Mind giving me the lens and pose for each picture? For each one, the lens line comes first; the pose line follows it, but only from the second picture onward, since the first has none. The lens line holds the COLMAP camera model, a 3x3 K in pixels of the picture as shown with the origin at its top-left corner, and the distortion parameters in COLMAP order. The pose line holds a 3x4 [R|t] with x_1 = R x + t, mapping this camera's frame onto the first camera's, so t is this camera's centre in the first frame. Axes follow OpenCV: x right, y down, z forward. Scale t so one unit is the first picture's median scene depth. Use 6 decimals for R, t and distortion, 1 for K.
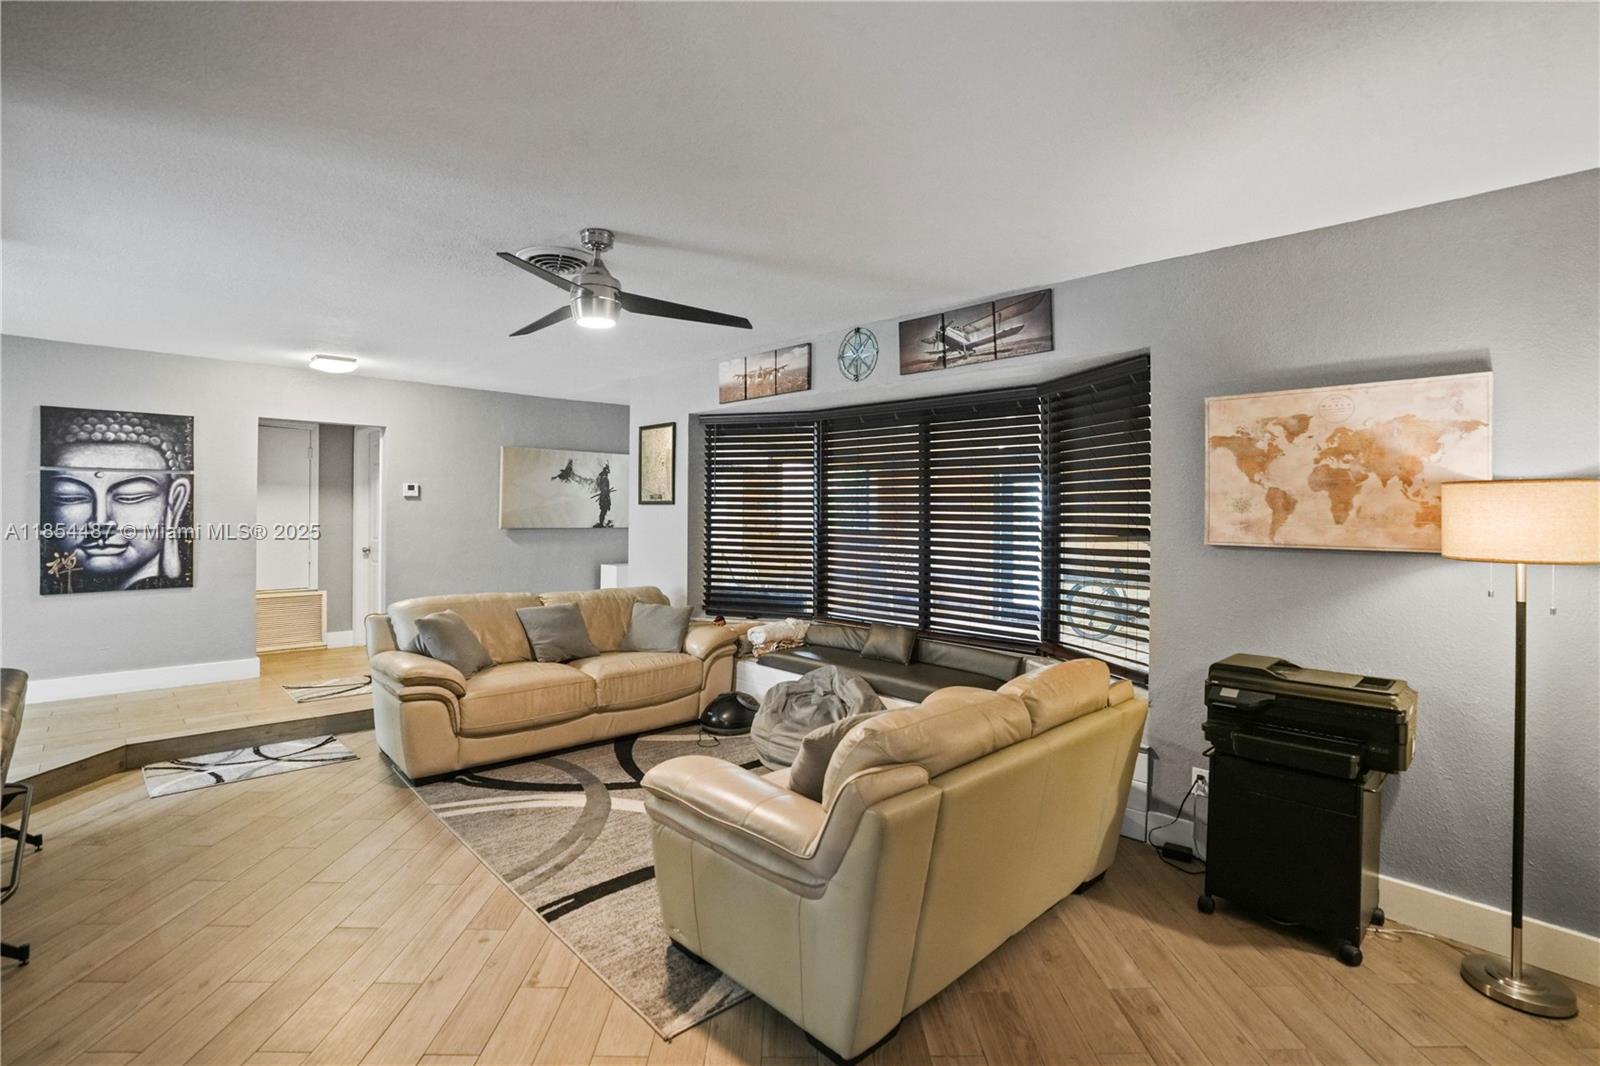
lens RADIAL K [[753.3, 0, 807.3], [0, 753.3, 508.7], [0, 0, 1]] dist [-0.068998, 0.027544]
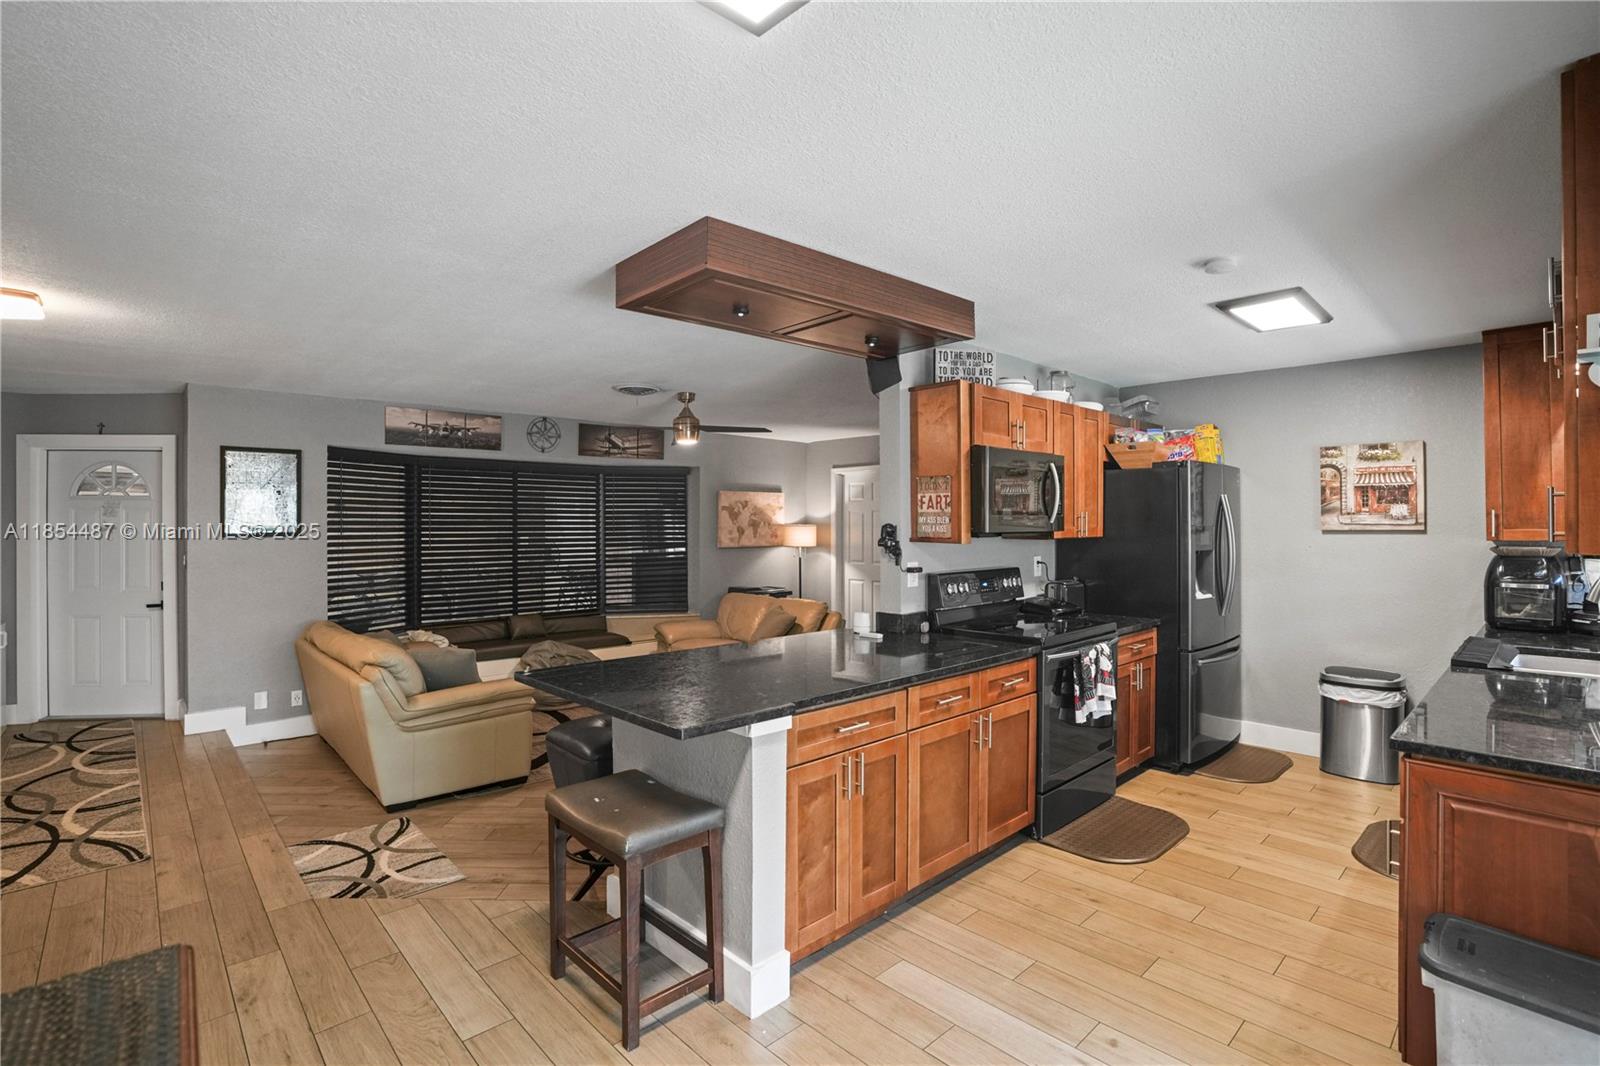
lens RADIAL K [[743.9, 0, 808.5], [0, 743.9, 525.8], [0, 0, 1]] dist [-0.070377, 0.027755]
pose [[0.017422, -0.010785, 0.999790, -1.309361], [-0.000335, 0.999942, 0.010792, -0.035165], [-0.999848, -0.000523, 0.017418, 0.407071]]
